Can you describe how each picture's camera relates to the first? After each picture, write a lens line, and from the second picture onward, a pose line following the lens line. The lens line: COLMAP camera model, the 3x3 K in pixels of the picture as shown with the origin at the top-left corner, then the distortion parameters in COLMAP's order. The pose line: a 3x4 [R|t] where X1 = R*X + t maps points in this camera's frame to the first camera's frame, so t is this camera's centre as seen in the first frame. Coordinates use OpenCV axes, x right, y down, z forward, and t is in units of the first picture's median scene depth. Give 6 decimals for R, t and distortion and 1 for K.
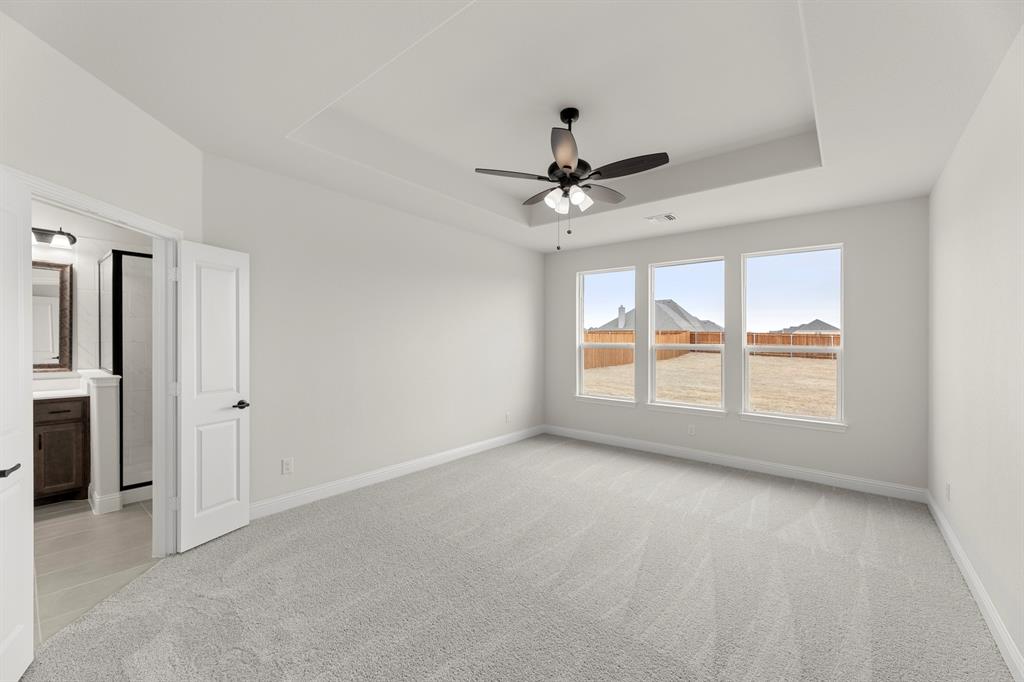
lens RADIAL K [[412.4, 0, 512.1], [0, 412.4, 356.6], [0, 0, 1]] dist [-0.000422, 0.000000]
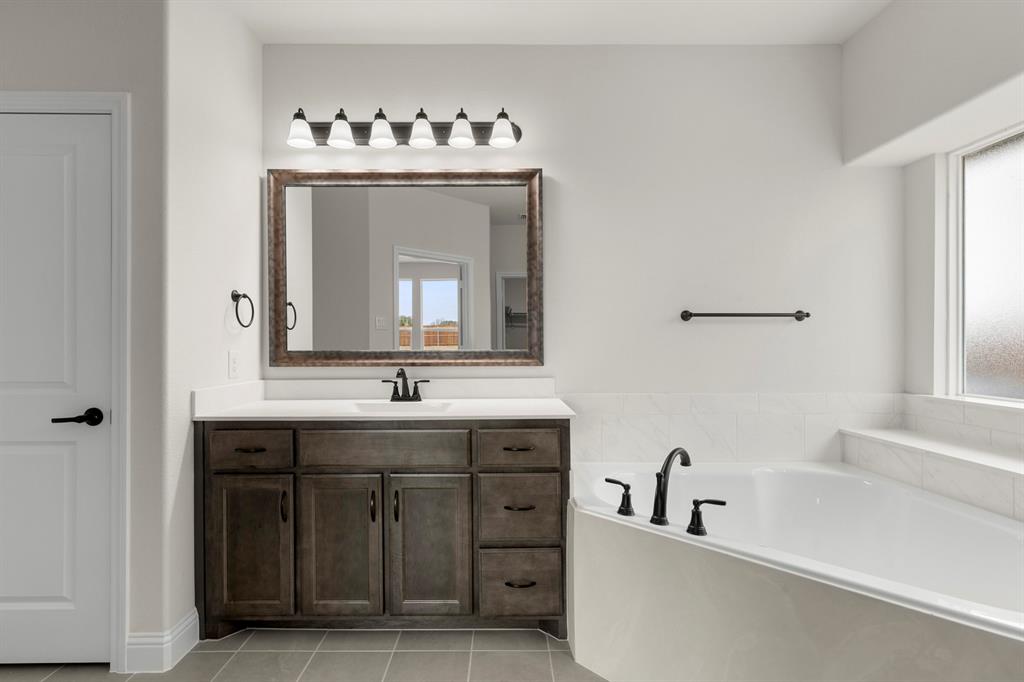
lens RADIAL K [[478.9, 0, 512.0], [0, 478.9, 341.0], [0, 0, 1]] dist [-0.026820, -0.000202]
pose [[0.631753, -0.026930, -0.774702, -0.606813], [-0.005658, 0.999210, -0.039348, 0.029346], [0.775149, 0.029241, 0.631101, 0.575752]]
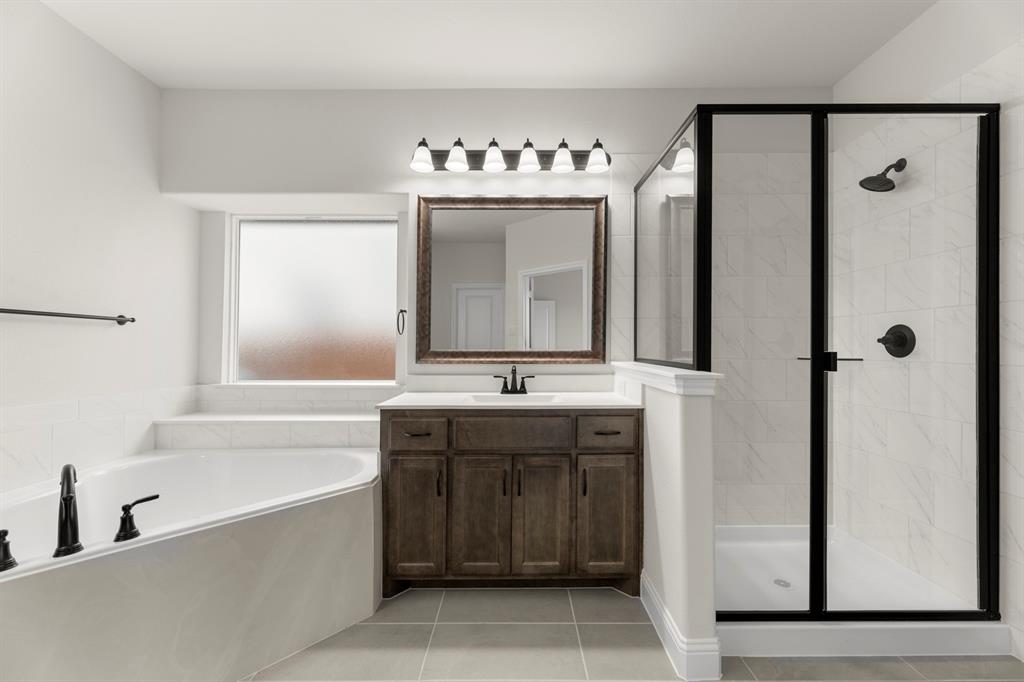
lens RADIAL K [[412.4, 0, 512.1], [0, 412.4, 356.6], [0, 0, 1]] dist [-0.000422, 0.000000]
pose [[0.632350, 0.002113, -0.774680, -0.673680], [-0.010661, 0.999925, -0.005974, 0.030660], [0.774609, 0.012036, 0.632325, 0.489950]]
